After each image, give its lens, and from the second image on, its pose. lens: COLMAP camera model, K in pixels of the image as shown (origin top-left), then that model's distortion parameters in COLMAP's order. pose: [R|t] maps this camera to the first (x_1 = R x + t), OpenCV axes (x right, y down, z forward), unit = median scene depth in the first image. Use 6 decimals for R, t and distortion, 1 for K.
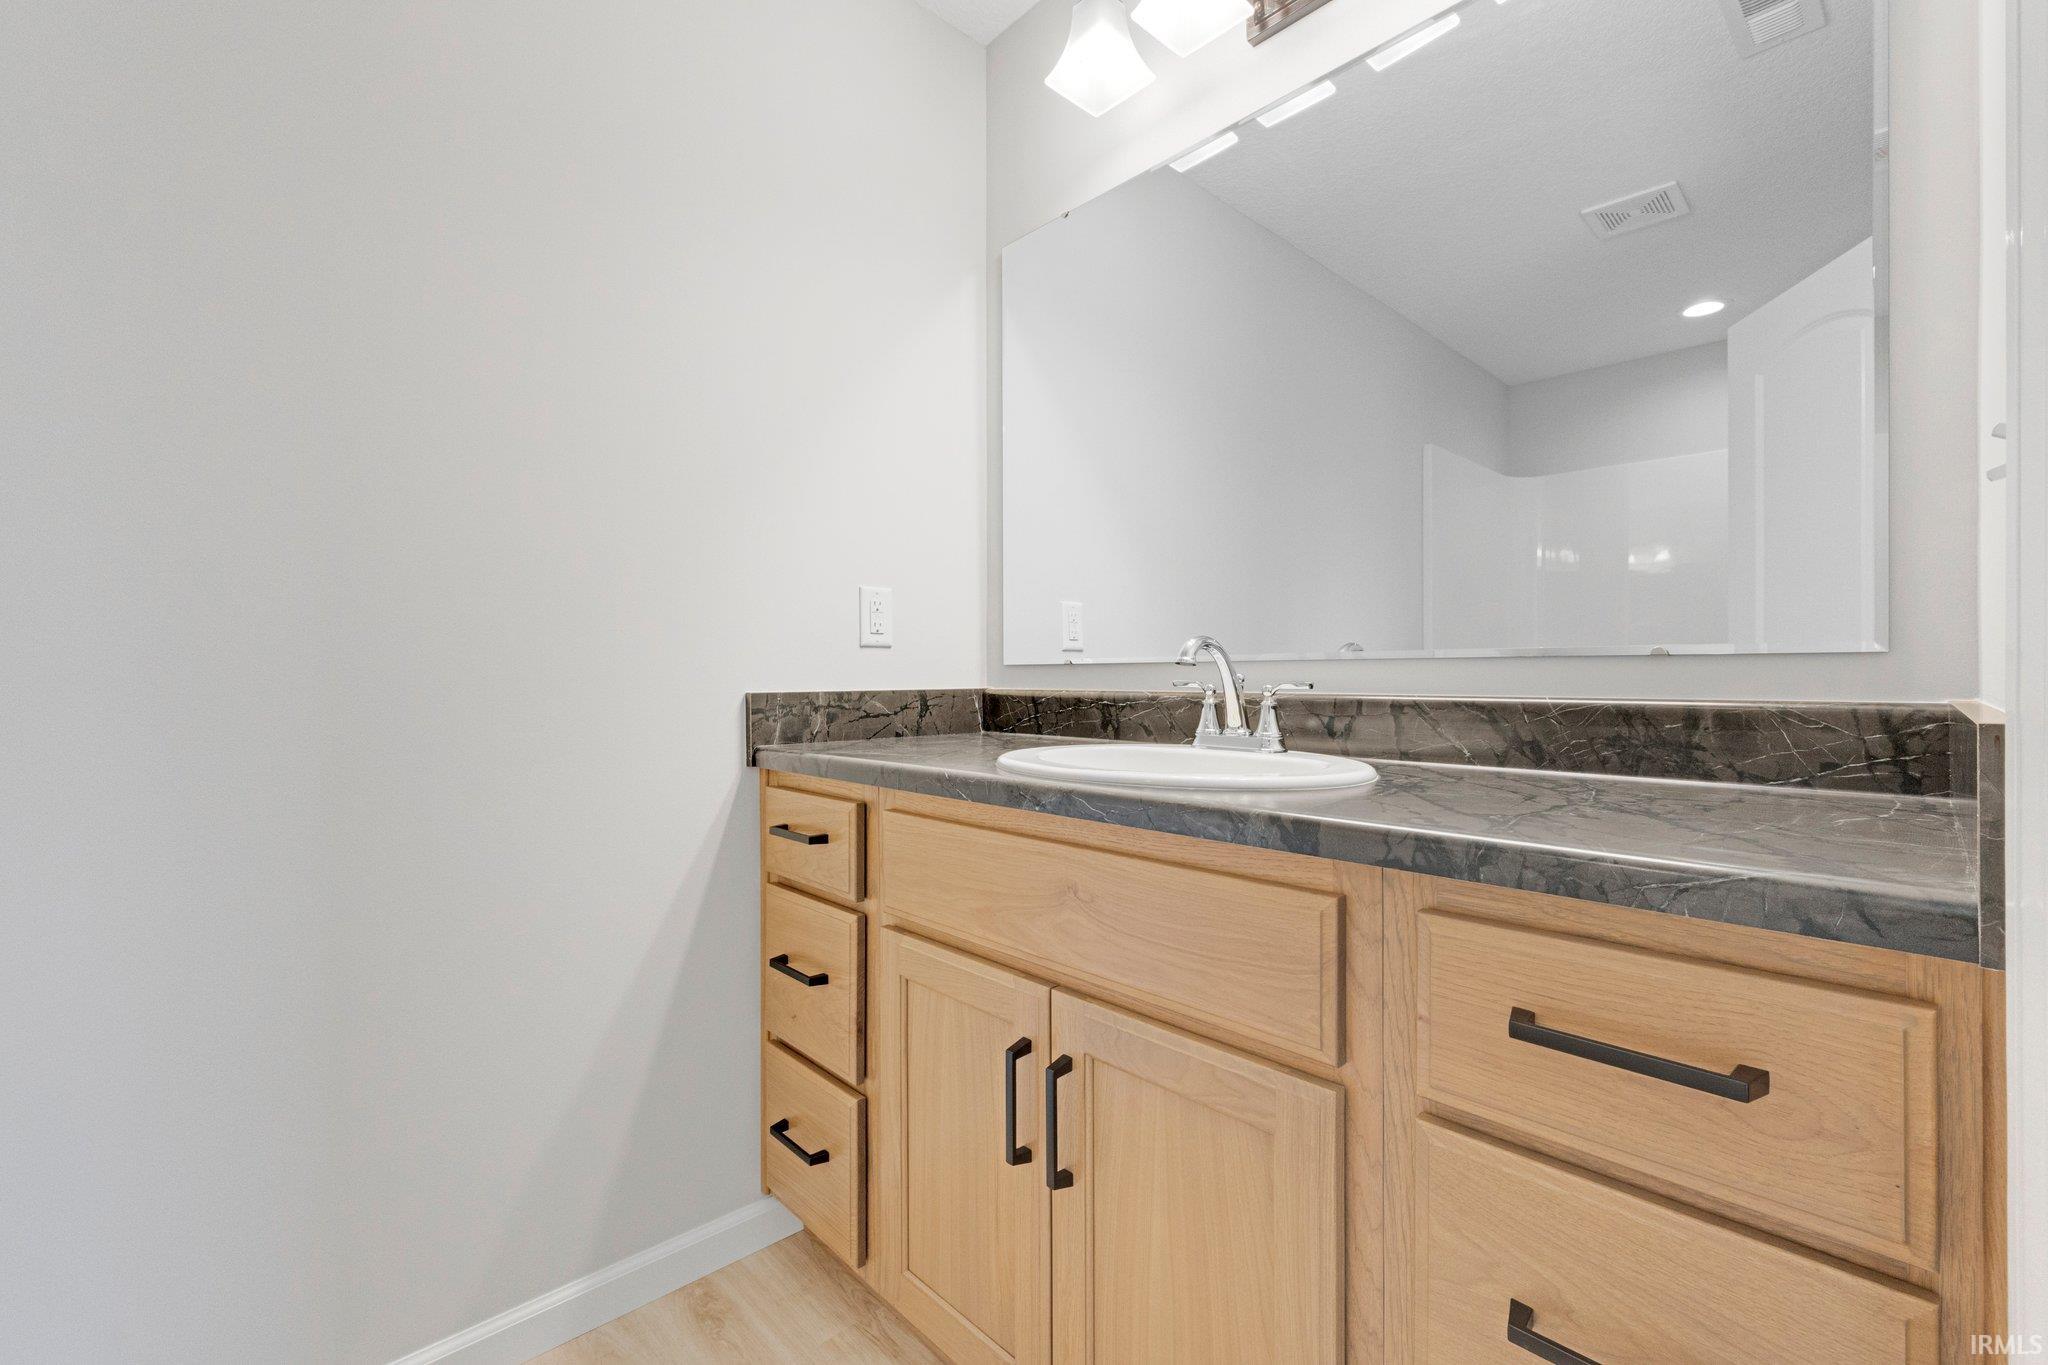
lens RADIAL K [[869.1, 0, 1028.7], [0, 869.1, 682.2], [0, 0, 1]] dist [0.015213, -0.001497]
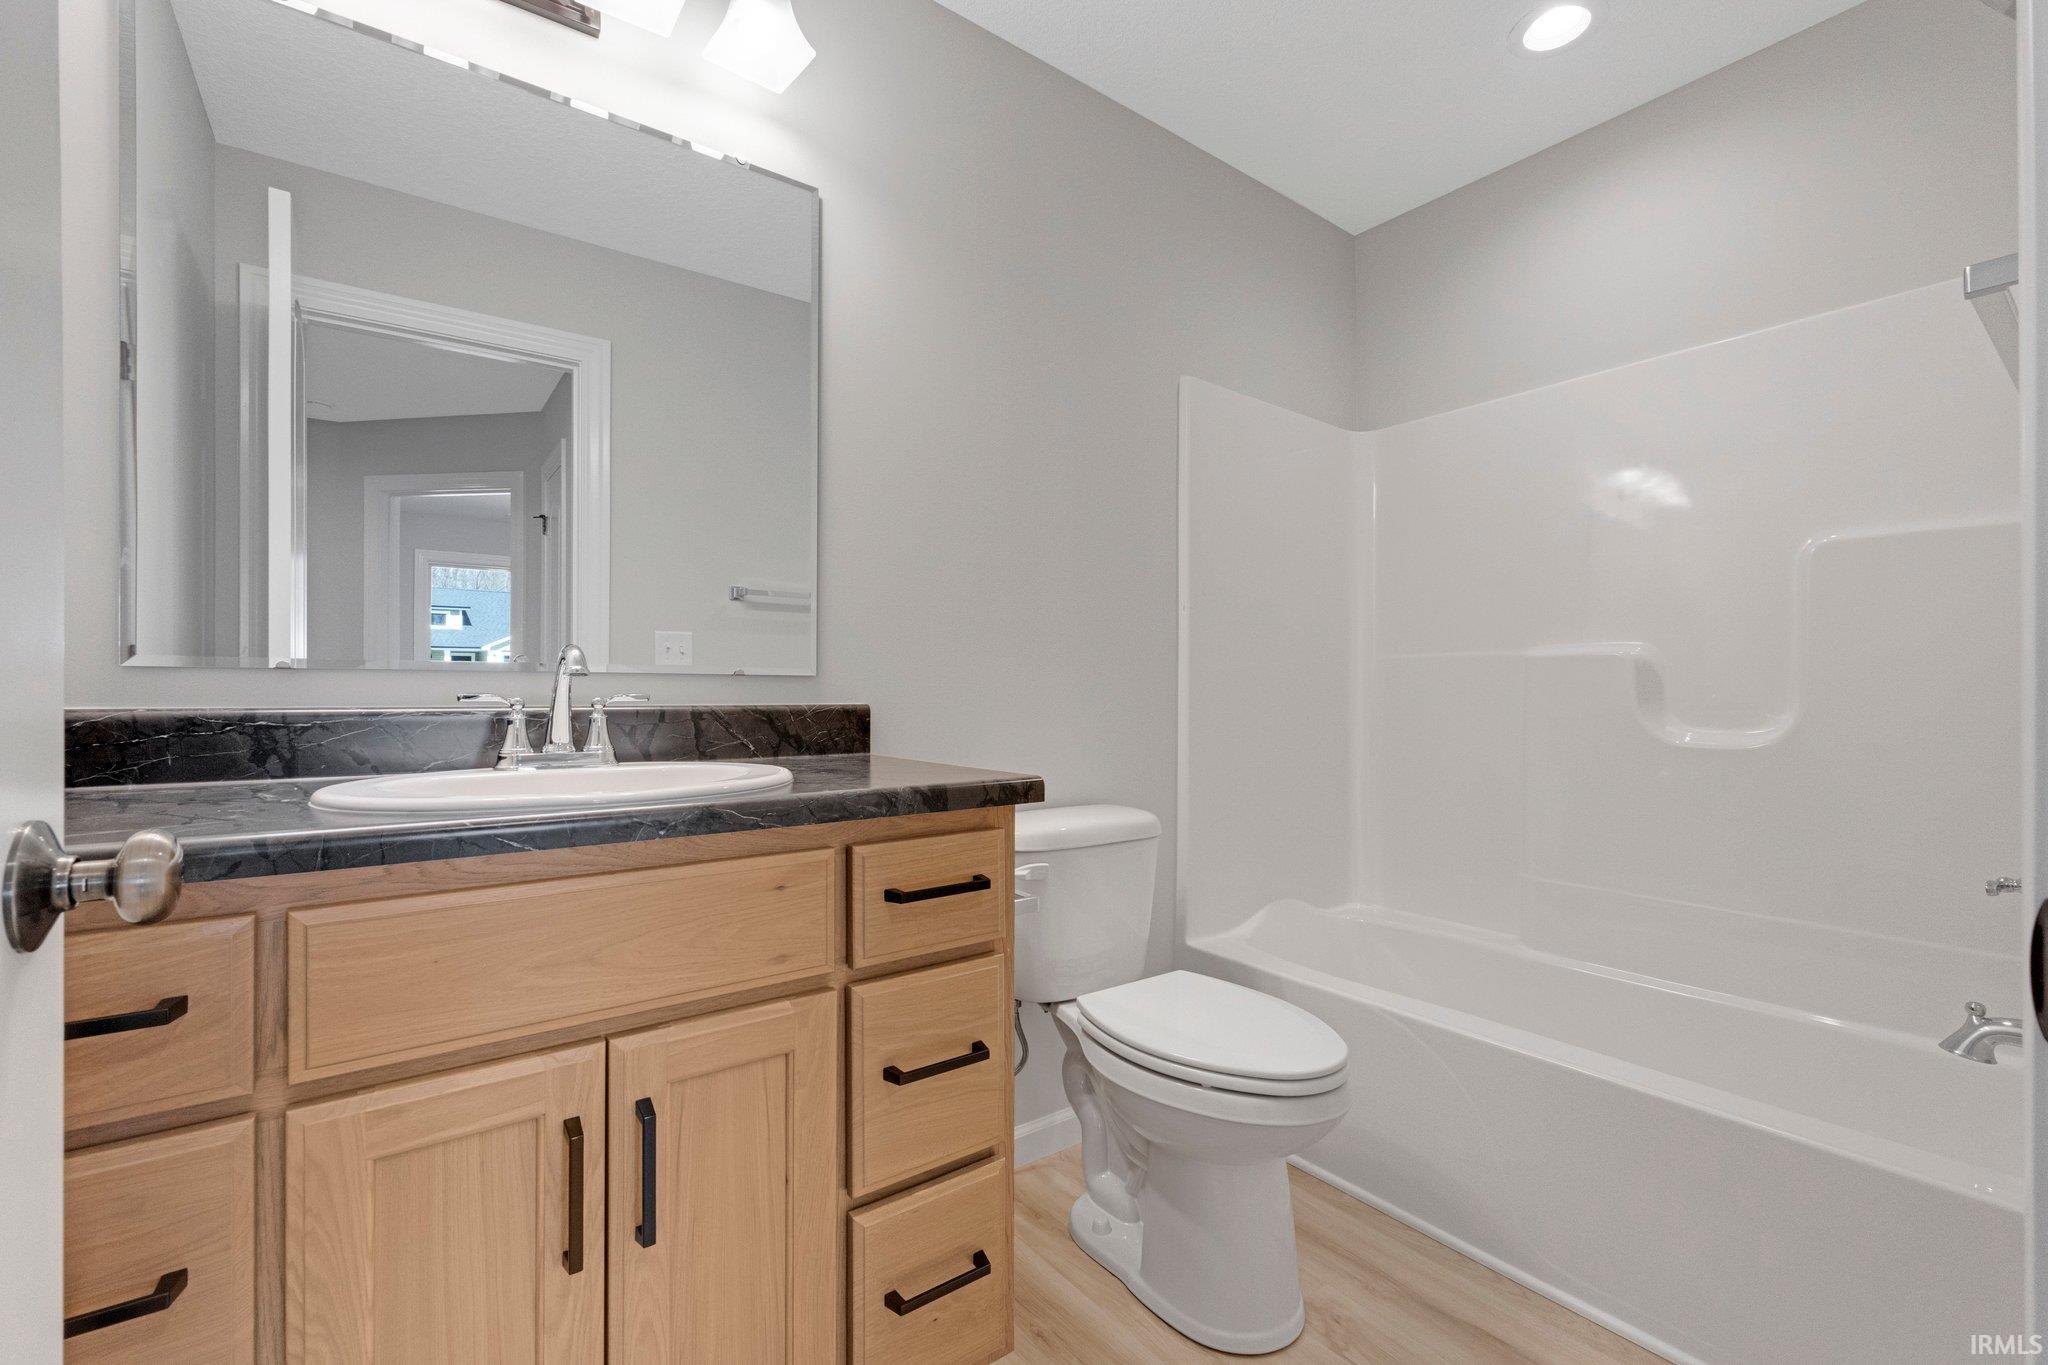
lens RADIAL K [[869.1, 0, 1030.2], [0, 869.1, 689.0], [0, 0, 1]] dist [0.015213, -0.001497]
pose [[0.037993, -0.002156, 0.999276, -0.733485], [-0.008345, 0.999962, 0.002475, -0.014532], [-0.999243, -0.008433, 0.037973, 0.454687]]
